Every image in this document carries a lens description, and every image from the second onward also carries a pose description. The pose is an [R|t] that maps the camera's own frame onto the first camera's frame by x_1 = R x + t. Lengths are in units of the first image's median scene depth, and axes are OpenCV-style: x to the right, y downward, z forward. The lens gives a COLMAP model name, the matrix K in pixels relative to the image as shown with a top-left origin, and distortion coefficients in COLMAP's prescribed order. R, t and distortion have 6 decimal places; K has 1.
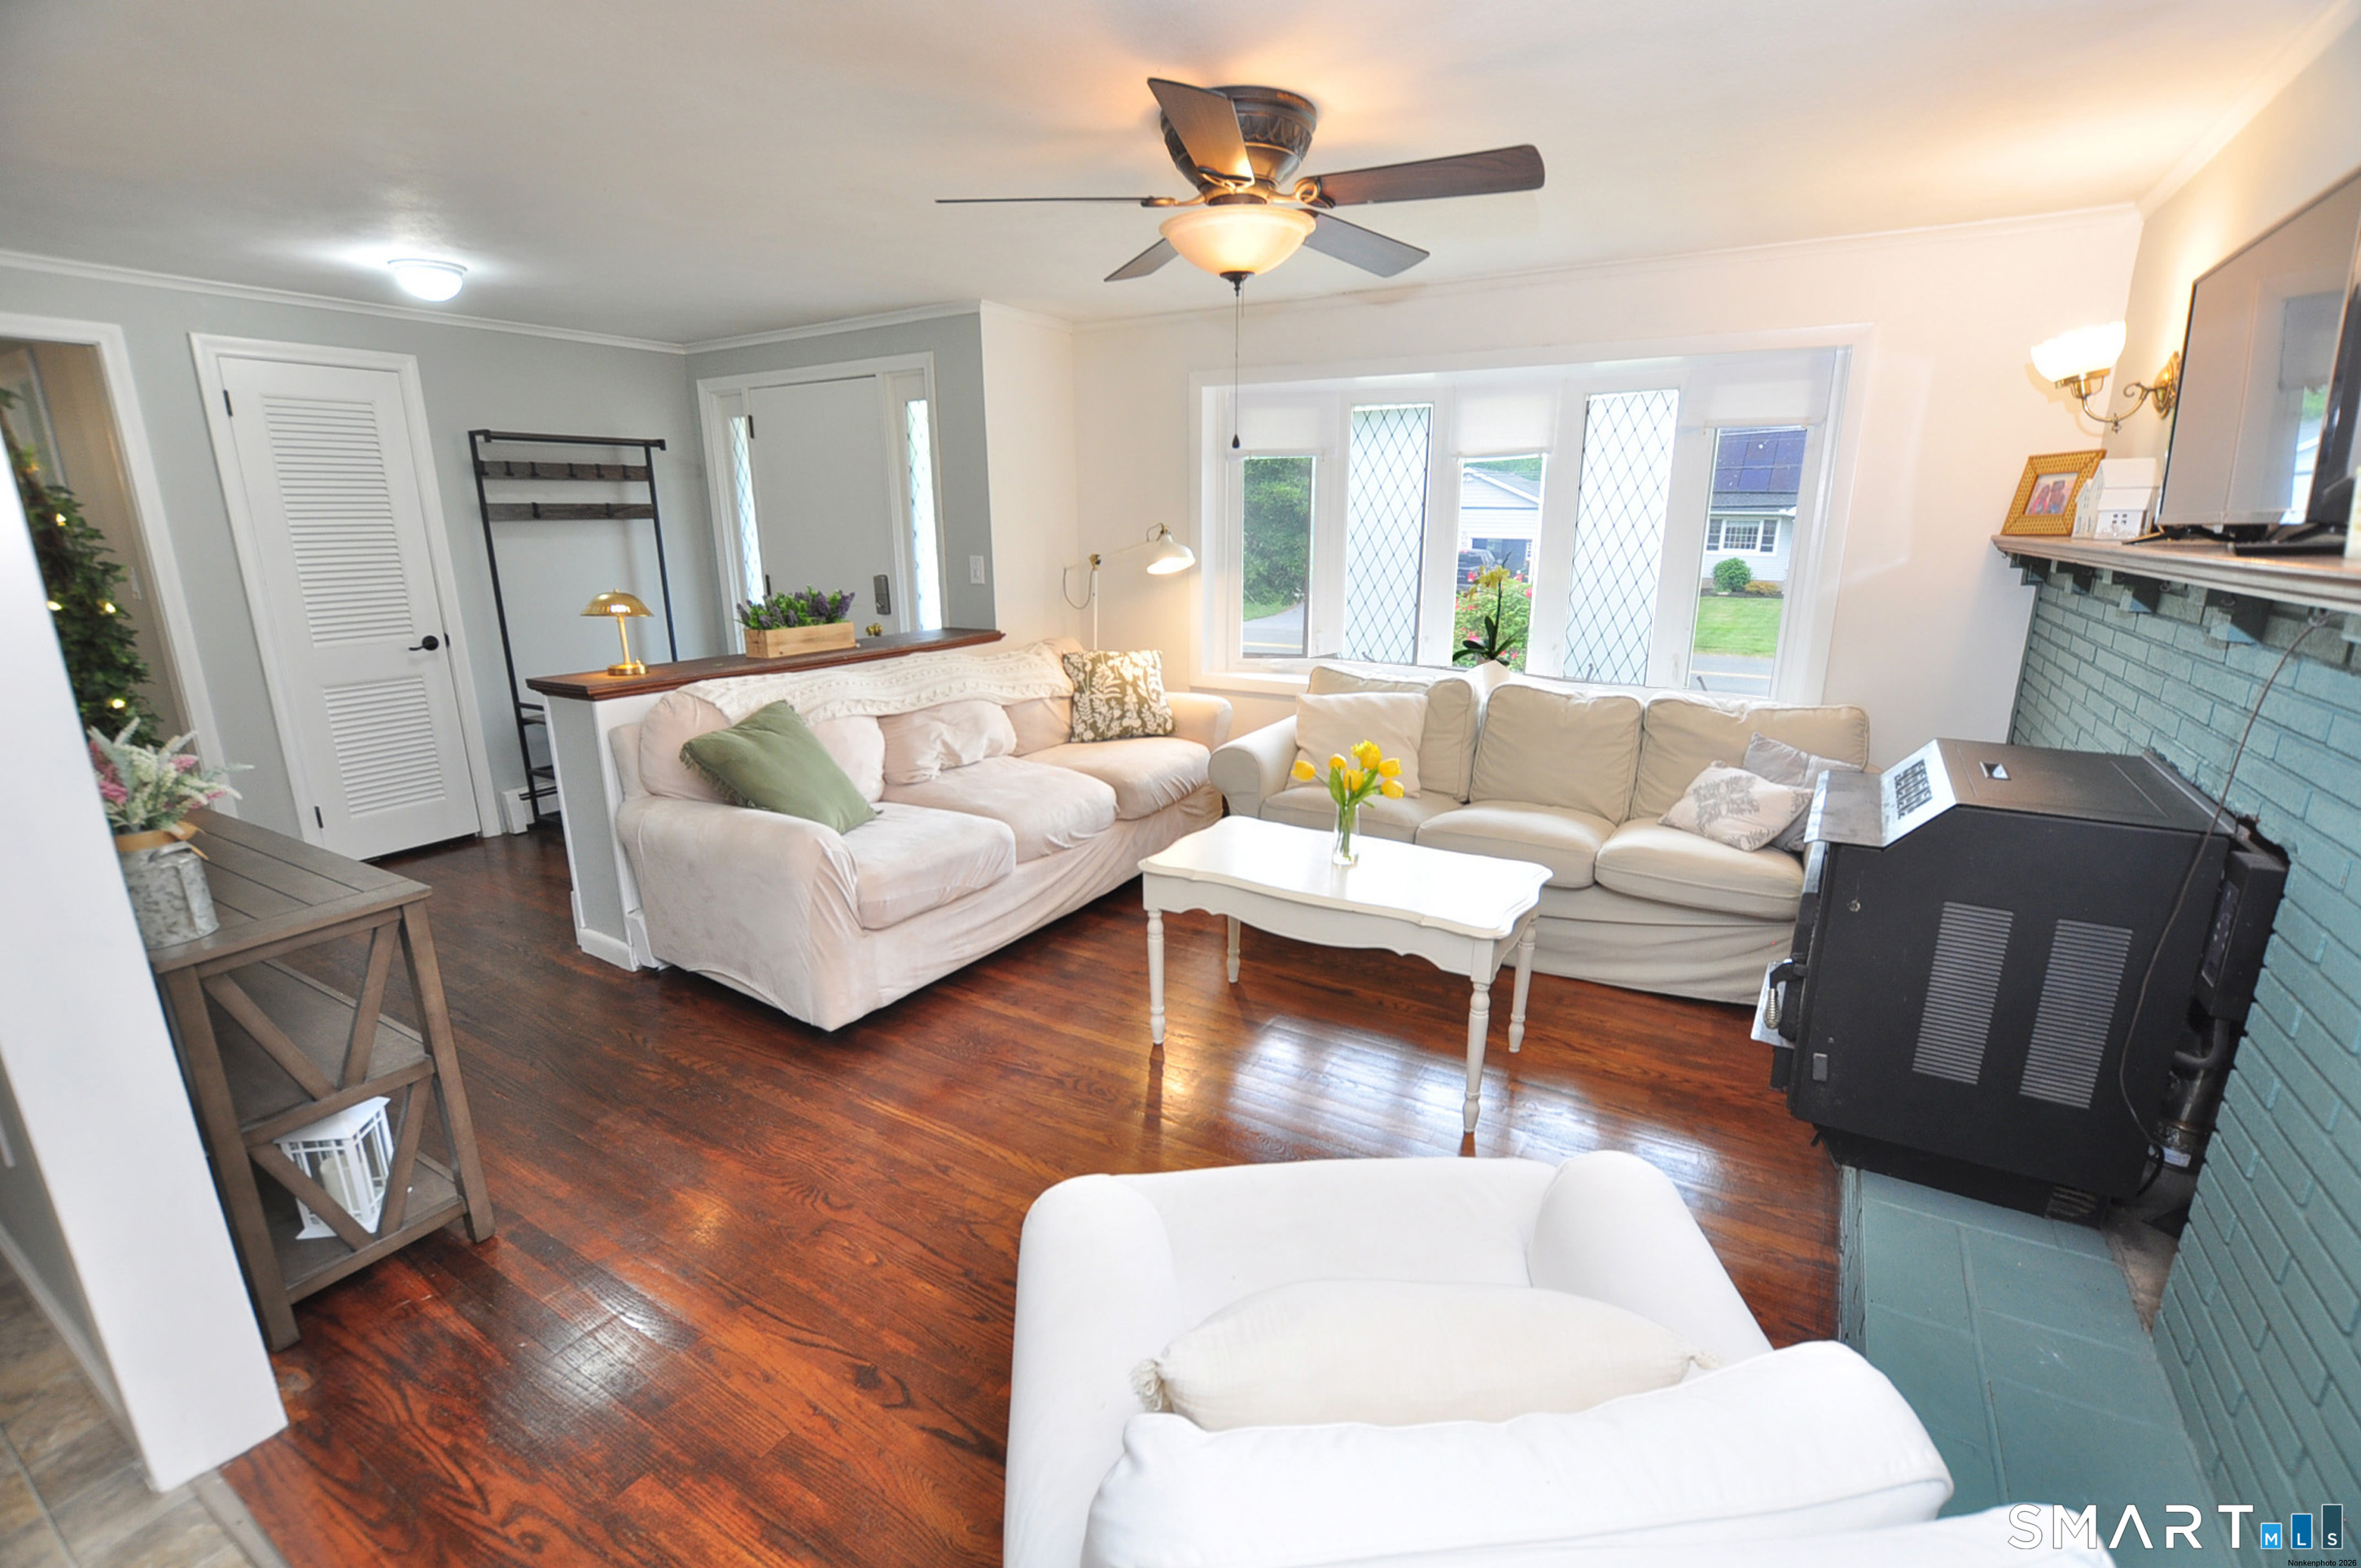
lens RADIAL K [[1032.6, 0, 1192.2], [0, 1032.6, 793.9], [0, 0, 1]] dist [-0.030578, 0.000239]
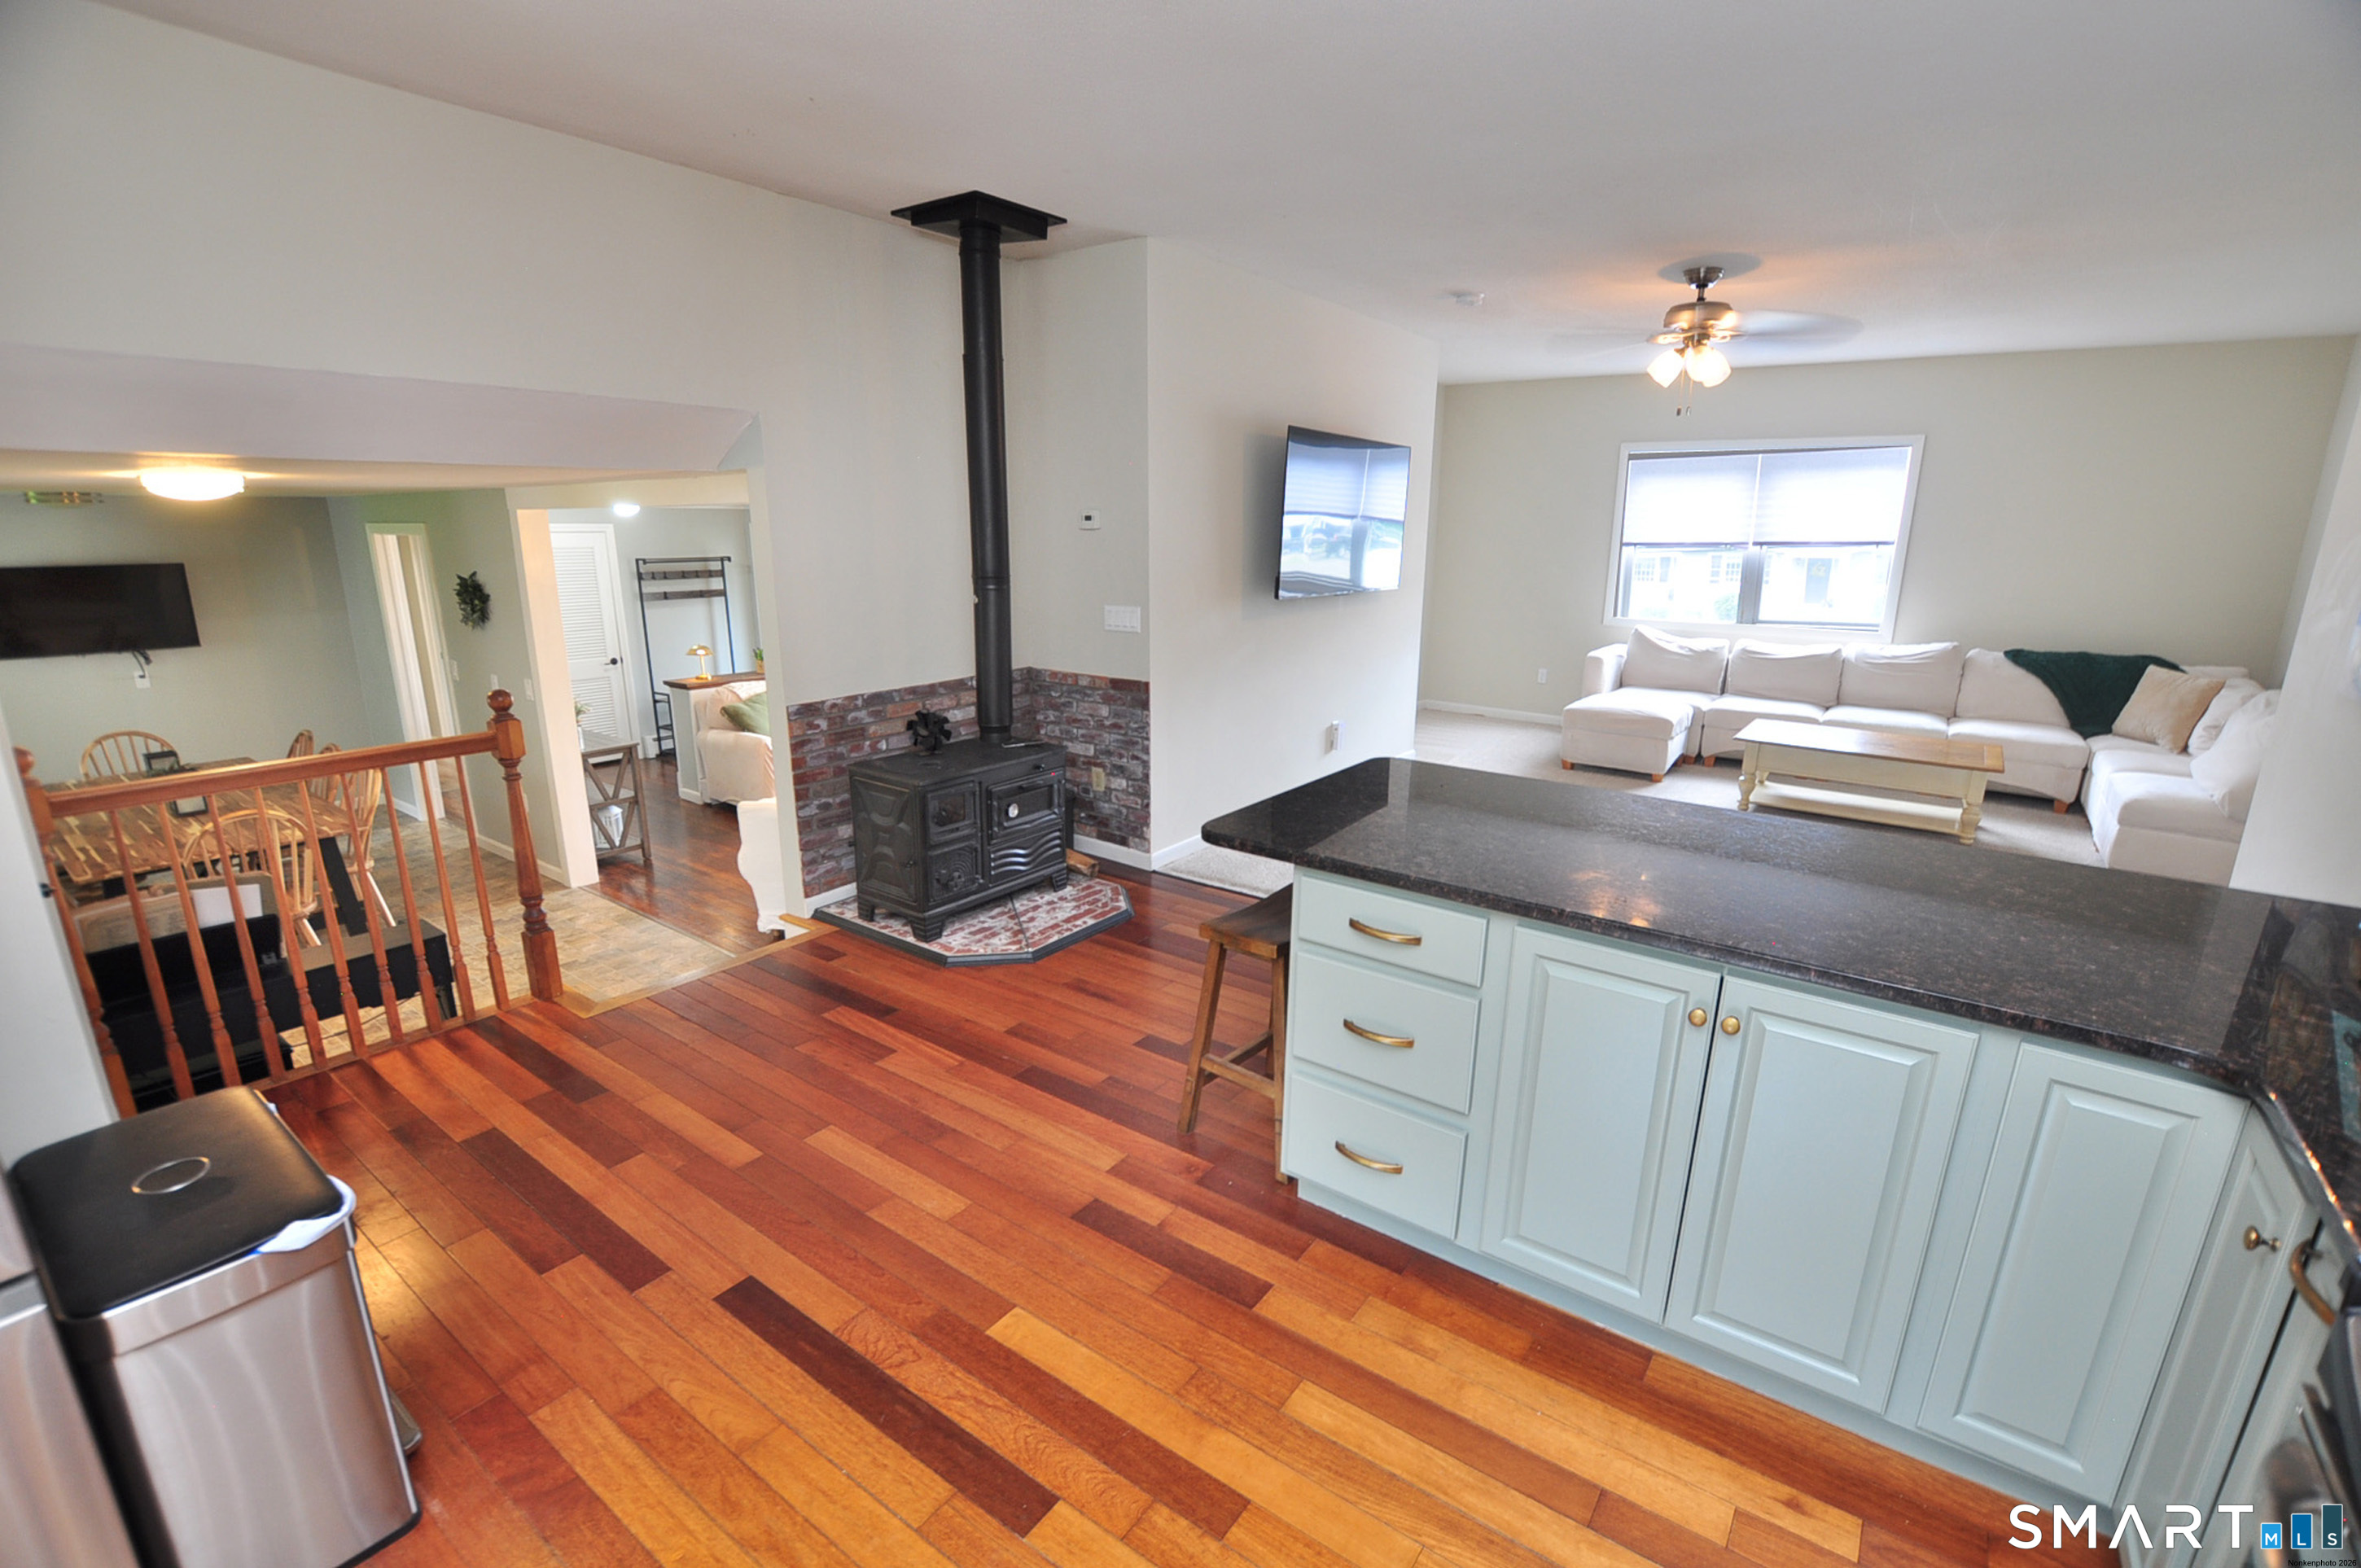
lens RADIAL K [[1032.6, 0, 1192.2], [0, 1032.6, 793.9], [0, 0, 1]] dist [-0.030578, 0.000239]
pose [[0.996753, 0.029773, -0.074813, 0.566037], [-0.030594, 0.999483, -0.009853, 0.101862], [0.074481, 0.012110, 0.997149, -0.953763]]
